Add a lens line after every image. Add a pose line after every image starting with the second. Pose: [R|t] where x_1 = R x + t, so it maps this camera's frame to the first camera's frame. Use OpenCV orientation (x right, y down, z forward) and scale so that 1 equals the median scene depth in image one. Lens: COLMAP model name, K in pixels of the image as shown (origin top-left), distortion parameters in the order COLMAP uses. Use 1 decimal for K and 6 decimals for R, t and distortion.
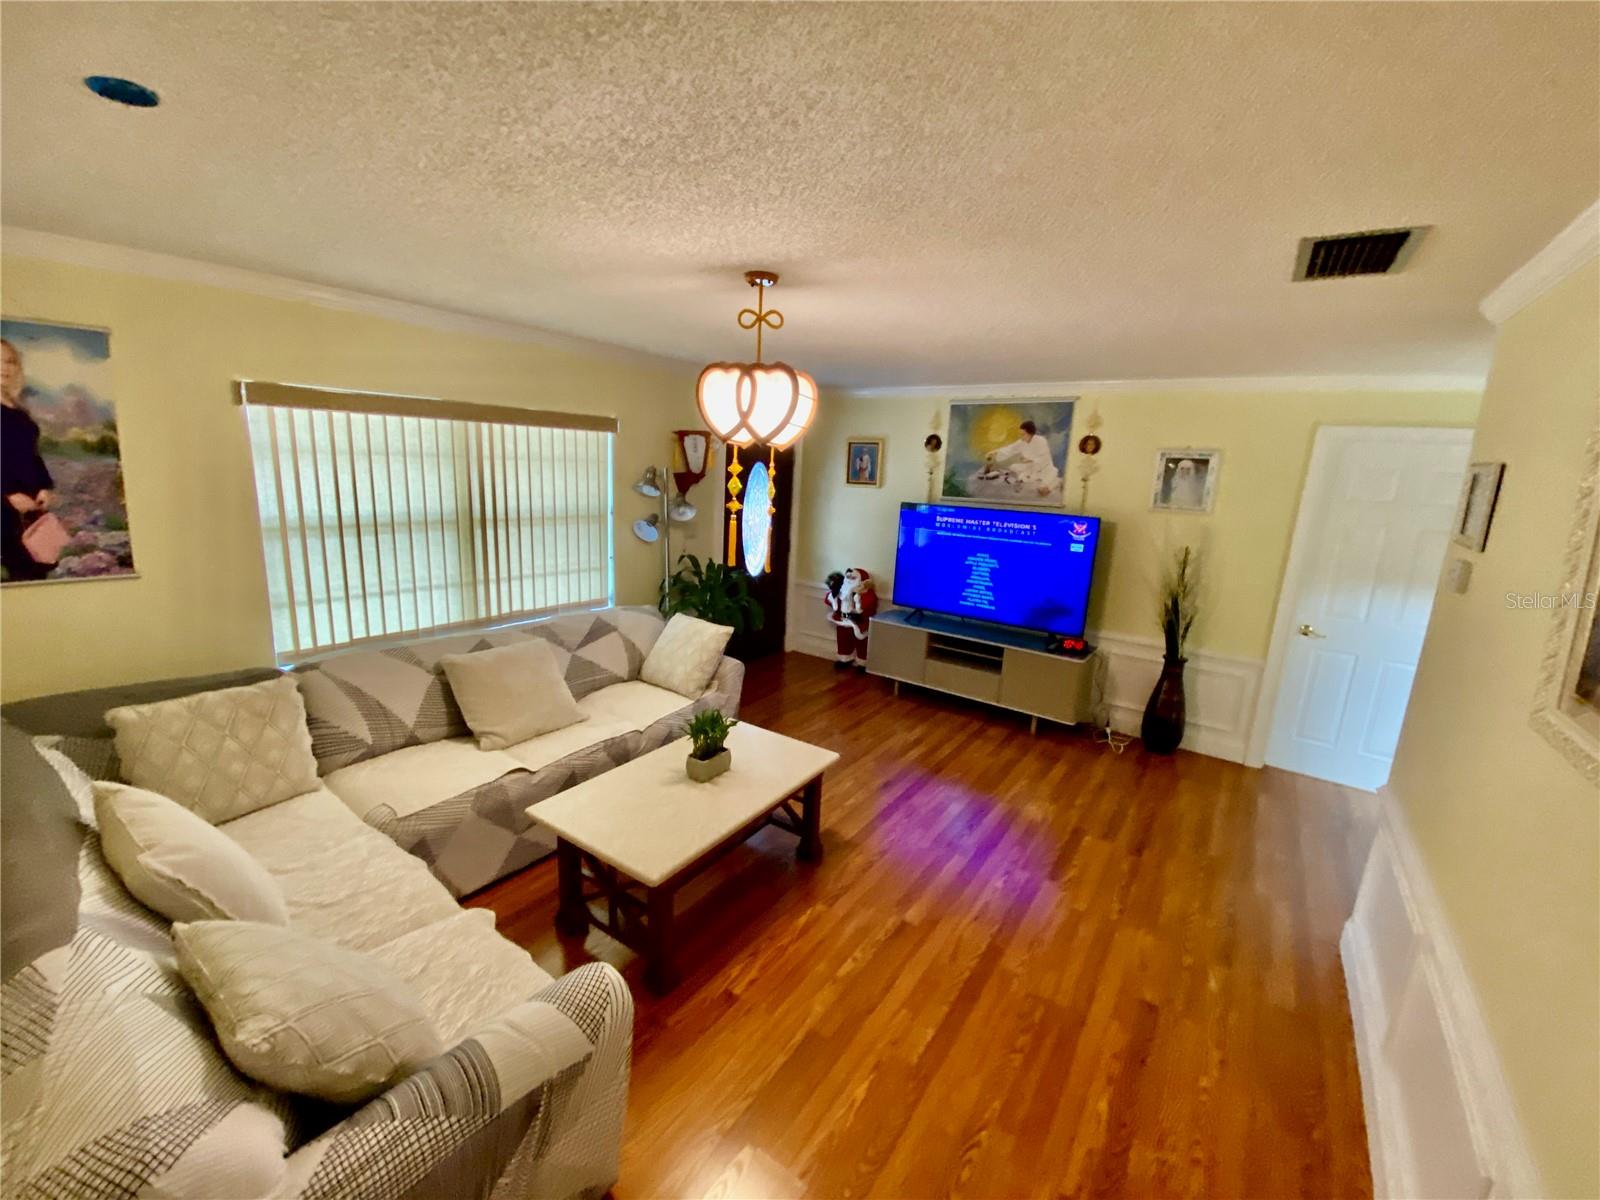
lens RADIAL K [[650.3, 0, 804.5], [0, 650.3, 596.0], [0, 0, 1]] dist [0.002800, -0.012043]
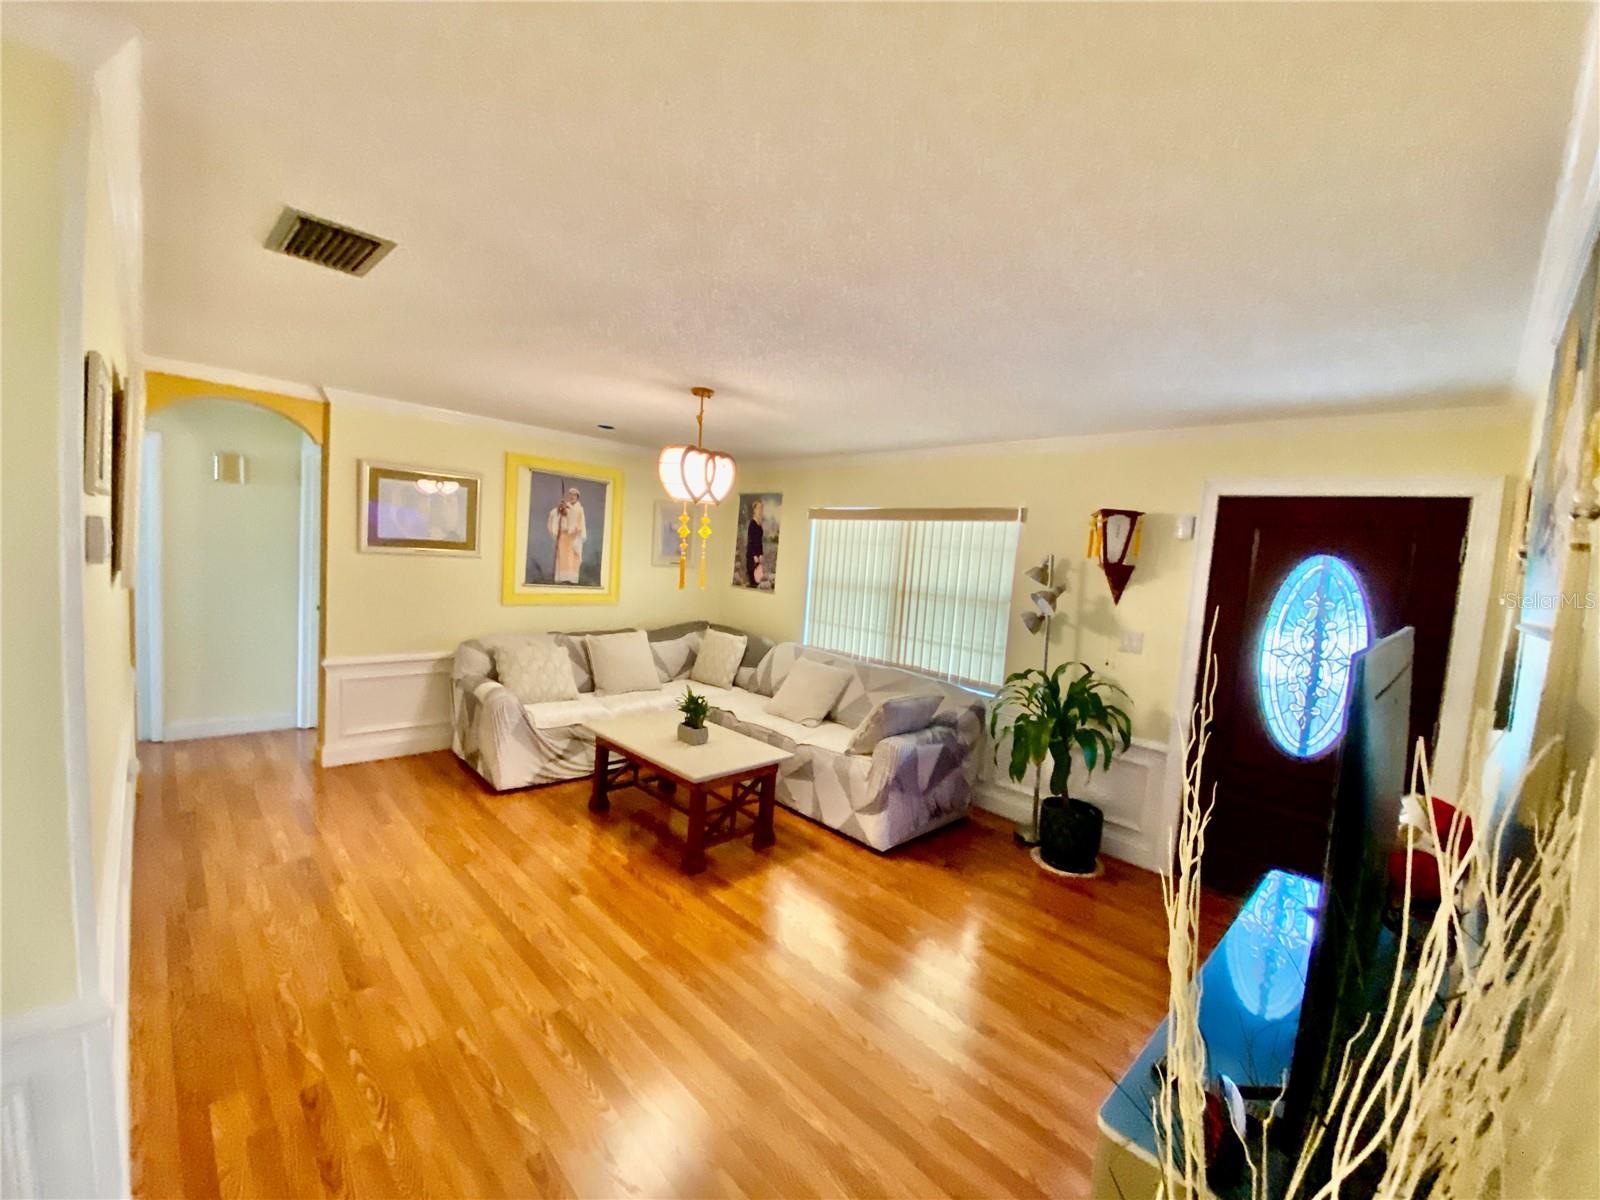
lens RADIAL K [[650.3, 0, 801.4], [0, 650.3, 596.8], [0, 0, 1]] dist [0.002800, -0.012043]
pose [[-0.175386, 0.006016, -0.984481, 1.288615], [-0.273555, 0.960305, 0.054602, -0.178151], [0.945731, 0.278886, -0.166779, 1.515142]]
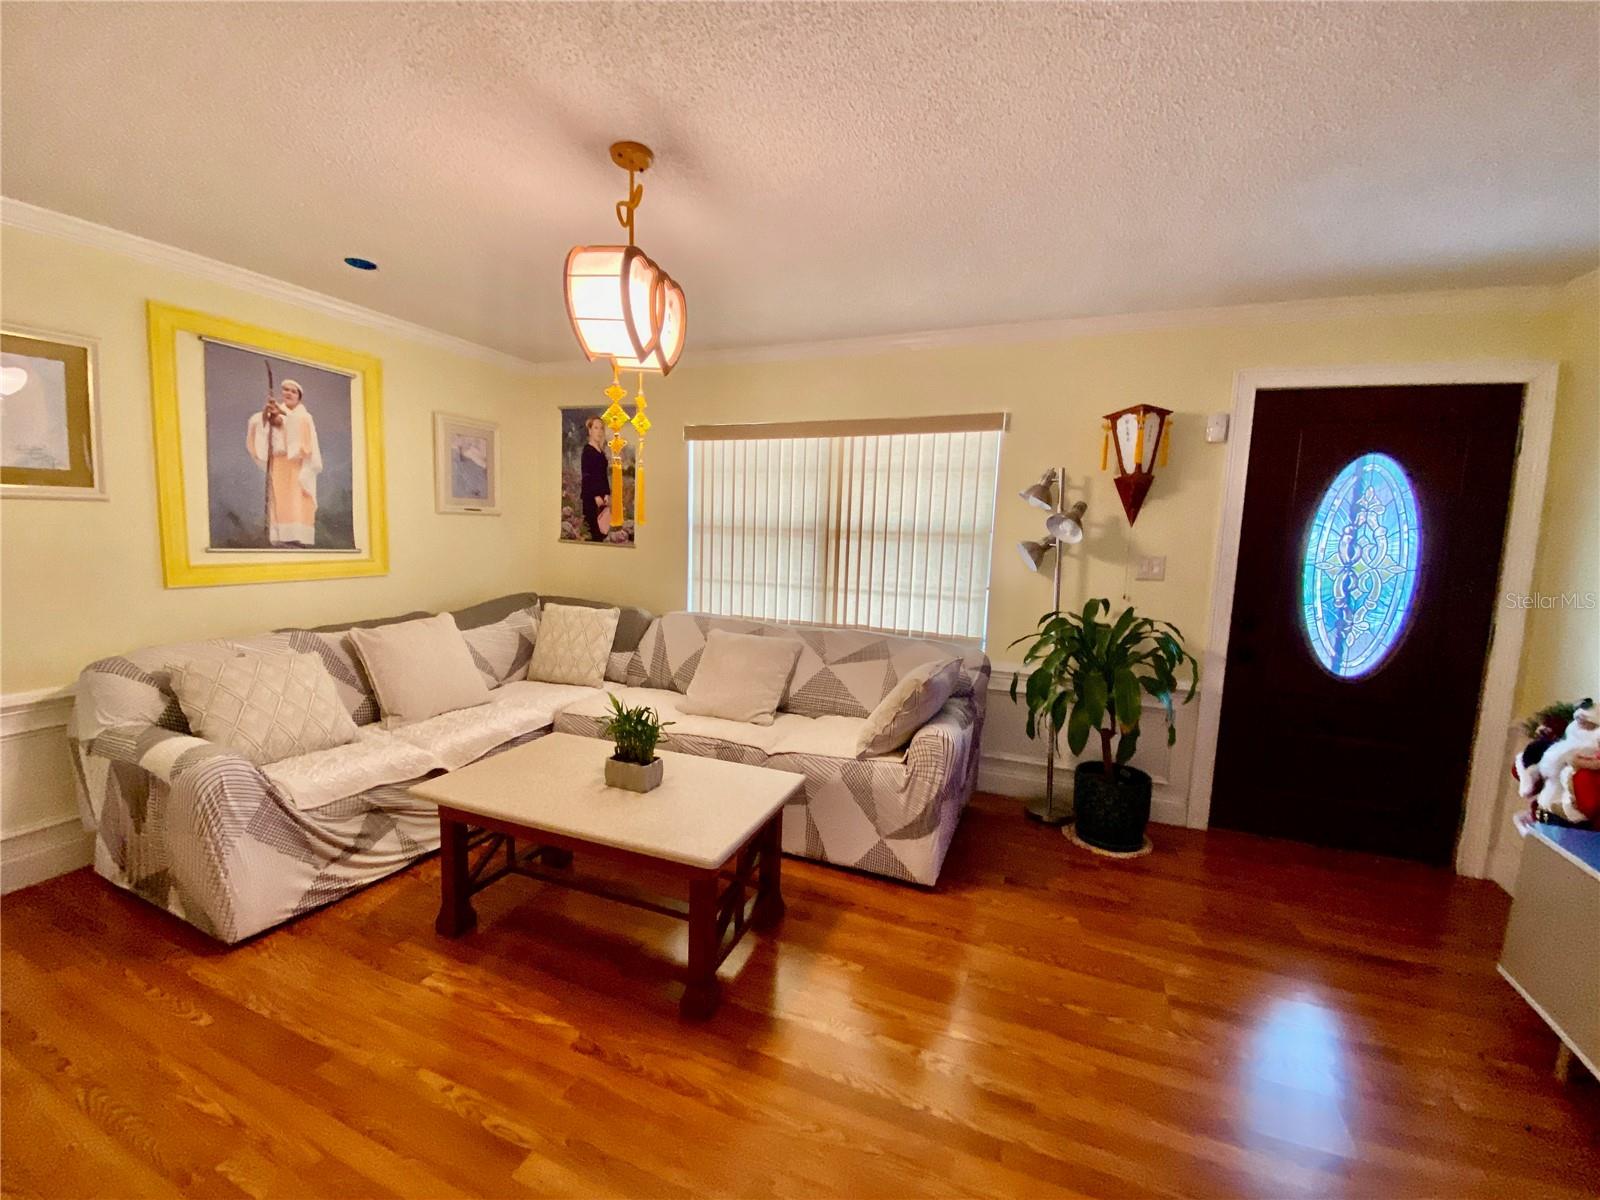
lens RADIAL K [[650.3, 0, 802.9], [0, 650.3, 603.8], [0, 0, 1]] dist [0.002800, -0.012043]
pose [[0.223085, 0.069558, -0.972314, 0.753653], [-0.213600, 0.976698, 0.020864, -0.015395], [0.951109, 0.203031, 0.232744, 1.074553]]
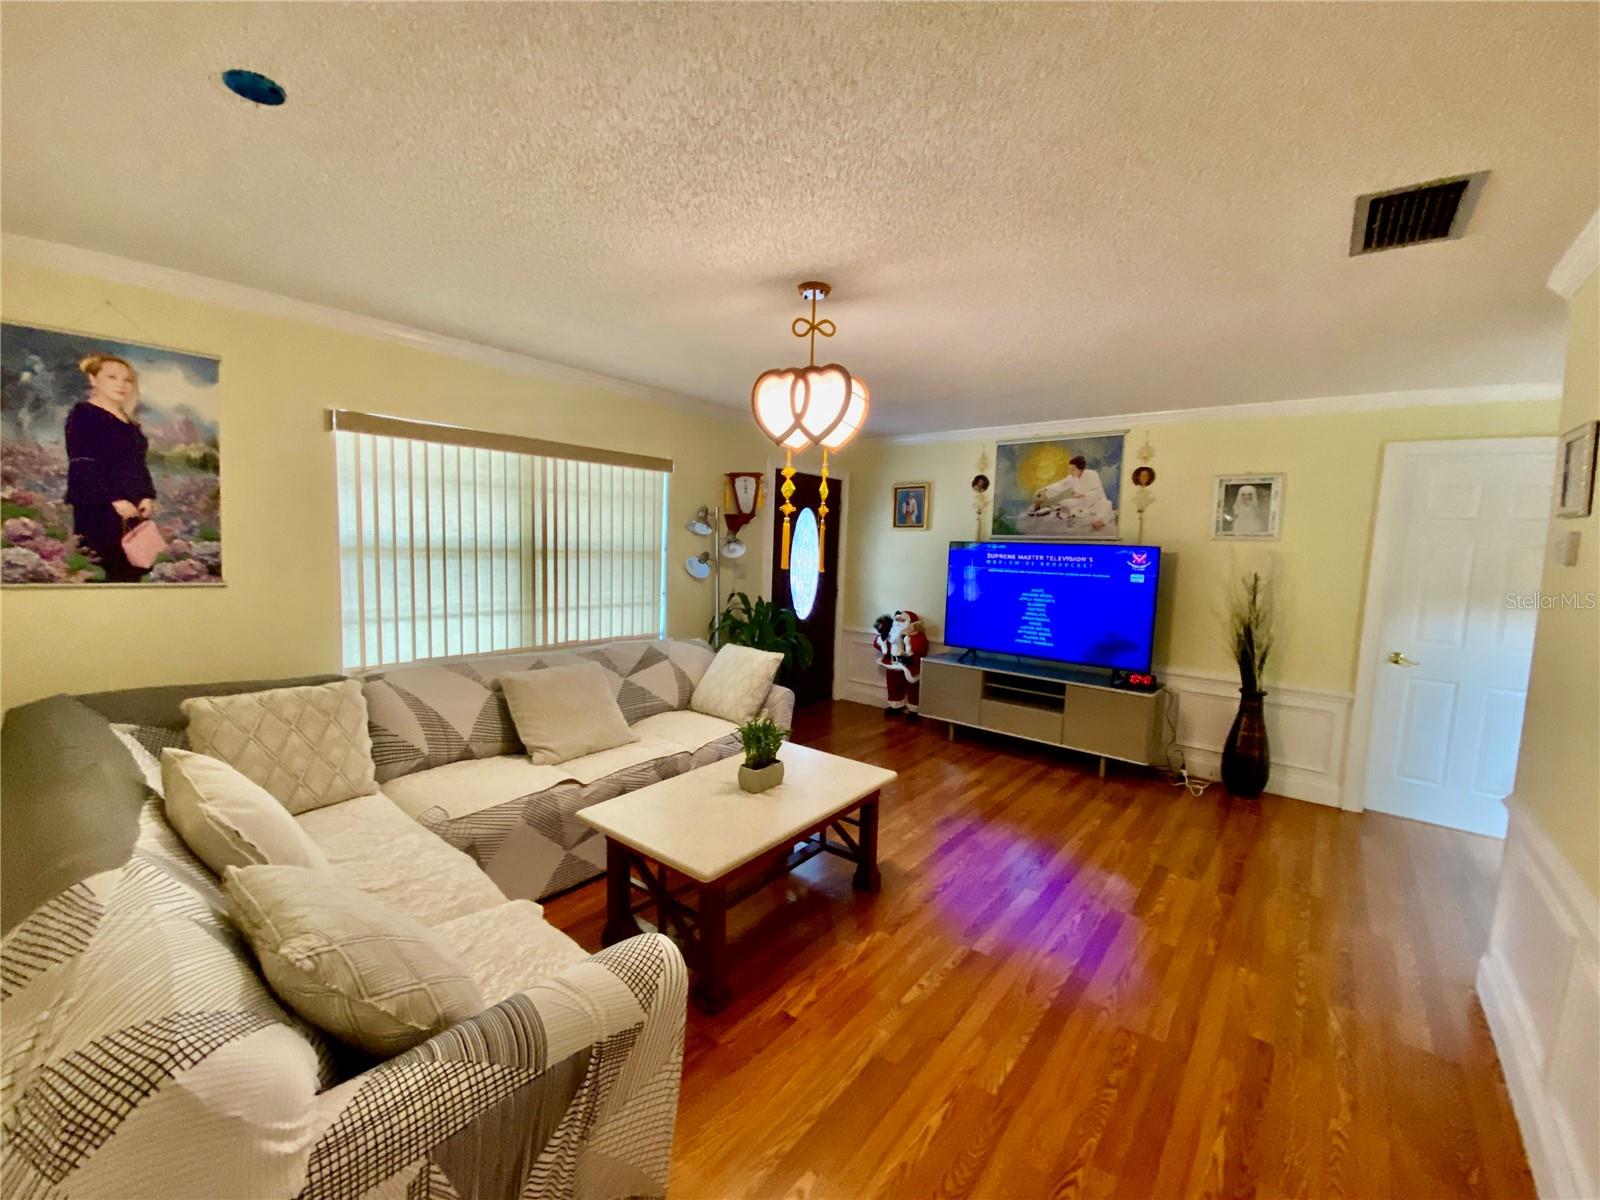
lens RADIAL K [[650.3, 0, 803.6], [0, 650.3, 597.6], [0, 0, 1]] dist [0.002800, -0.012043]
pose [[0.997564, -0.012651, -0.068595, -0.017493], [0.004474, 0.992995, -0.118070, 0.121289], [0.069608, 0.117475, 0.990633, 0.019280]]
